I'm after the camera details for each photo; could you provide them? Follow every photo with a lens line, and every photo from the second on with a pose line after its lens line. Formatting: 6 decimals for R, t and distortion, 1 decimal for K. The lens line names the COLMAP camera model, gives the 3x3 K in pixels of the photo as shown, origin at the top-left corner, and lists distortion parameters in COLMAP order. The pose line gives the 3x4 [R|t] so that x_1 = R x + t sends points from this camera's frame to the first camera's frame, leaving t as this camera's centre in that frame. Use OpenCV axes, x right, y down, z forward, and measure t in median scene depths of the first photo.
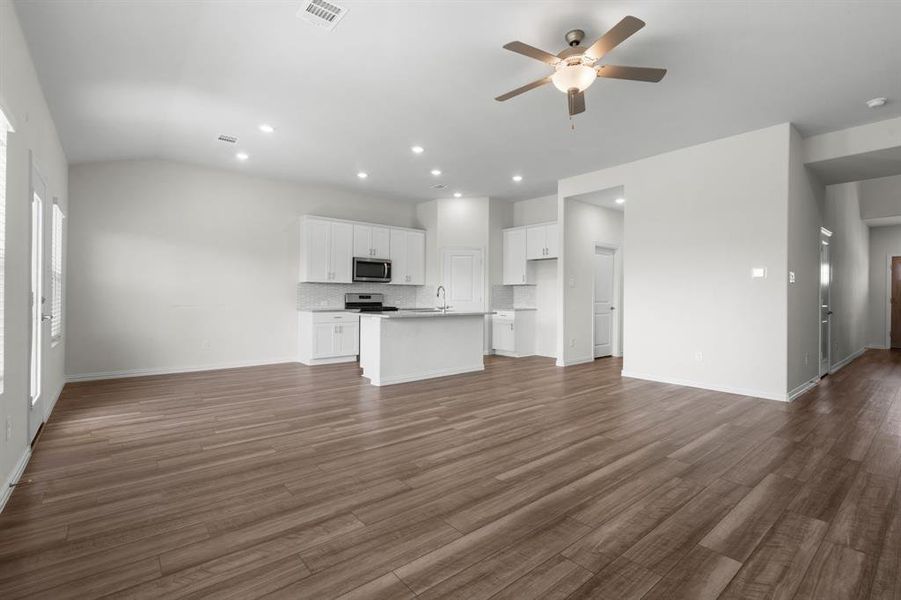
lens RADIAL K [[411.3, 0, 445.5], [0, 411.3, 300.8], [0, 0, 1]] dist [-0.000128, -0.000010]
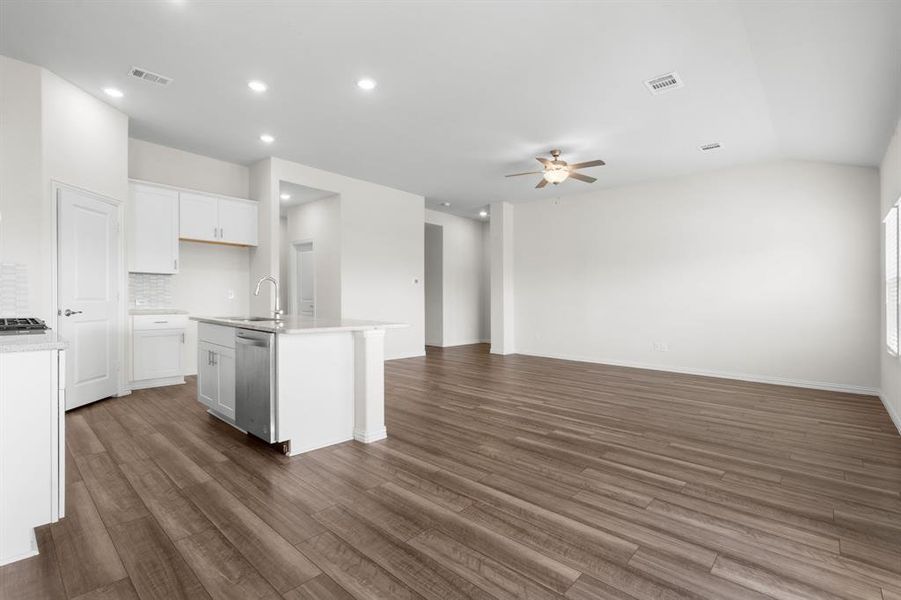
lens RADIAL K [[411.3, 0, 445.5], [0, 411.3, 300.8], [0, 0, 1]] dist [-0.000128, -0.000010]
pose [[-0.140334, -0.015206, 0.989987, -1.237482], [-0.004697, 0.999881, 0.014693, -0.021104], [-0.990093, -0.002588, -0.140389, 1.543056]]
